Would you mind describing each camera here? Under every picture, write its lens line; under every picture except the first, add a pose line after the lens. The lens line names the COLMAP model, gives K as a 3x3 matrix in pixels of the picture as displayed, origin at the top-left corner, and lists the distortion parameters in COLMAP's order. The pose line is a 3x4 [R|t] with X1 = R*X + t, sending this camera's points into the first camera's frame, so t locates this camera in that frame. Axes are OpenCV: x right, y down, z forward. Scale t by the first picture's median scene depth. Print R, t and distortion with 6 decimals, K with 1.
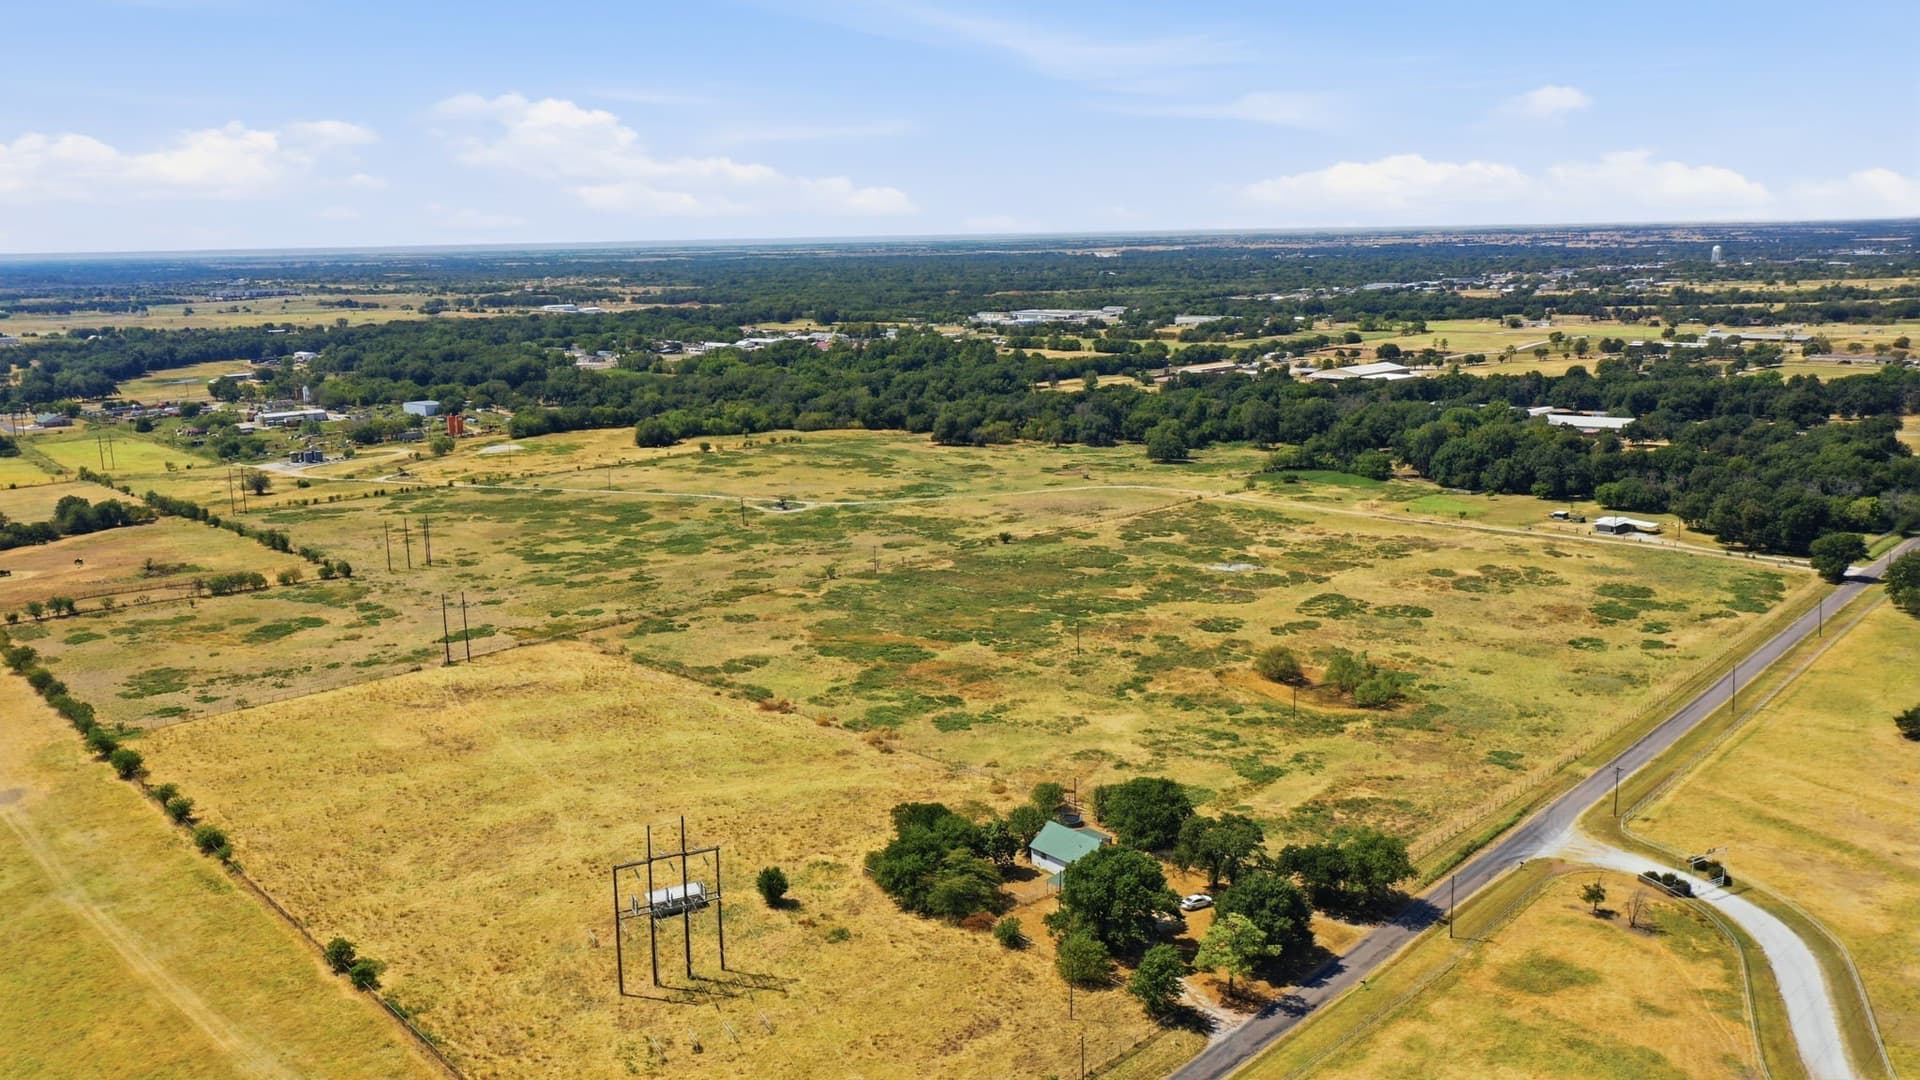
lens RADIAL K [[1501.3, 0, 960.0], [0, 1501.3, 540.0], [0, 0, 1]] dist [-0.007165, -0.002424]
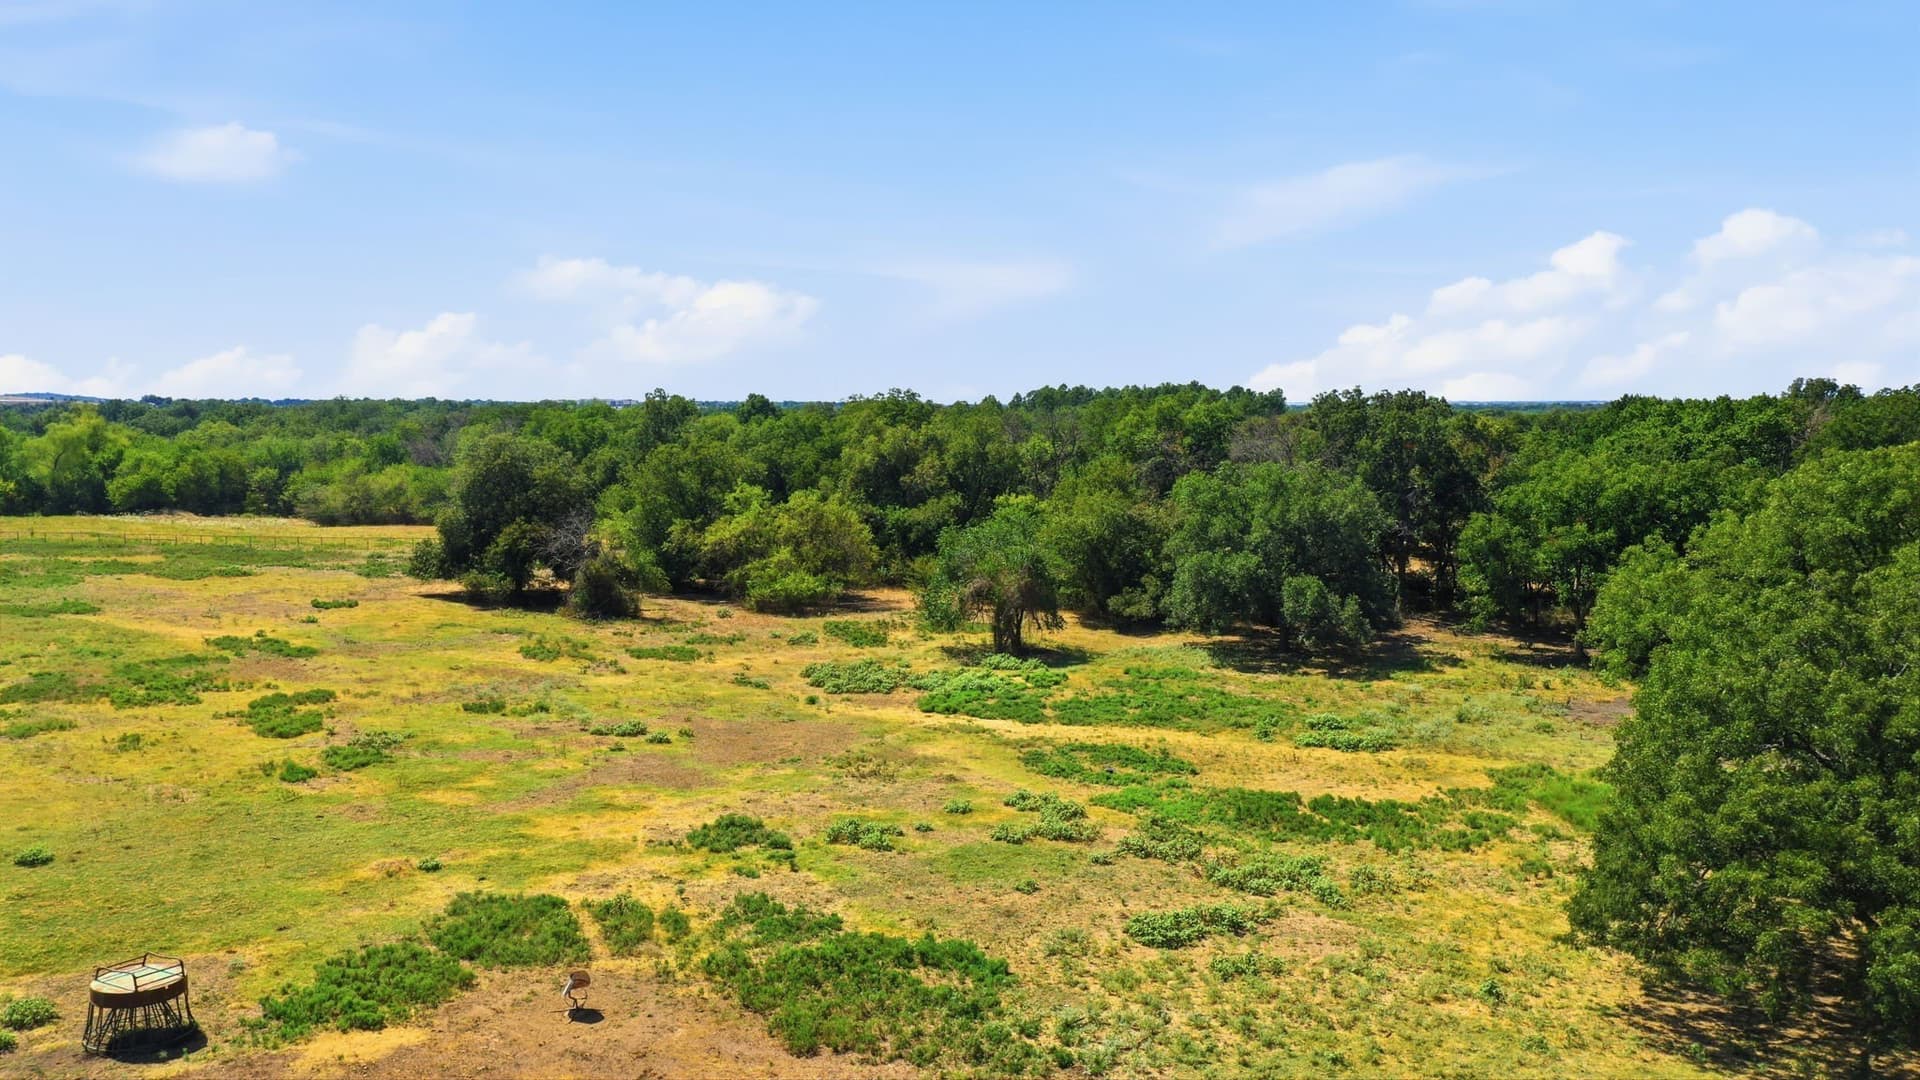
lens RADIAL K [[1501.3, 0, 960.0], [0, 1501.3, 540.0], [0, 0, 1]] dist [-0.007165, -0.002424]
pose [[0.949564, 0.044449, -0.310408, 0.124713], [-0.076730, 0.992746, -0.092567, -0.067467], [0.304042, 0.111716, 0.946086, 0.975409]]
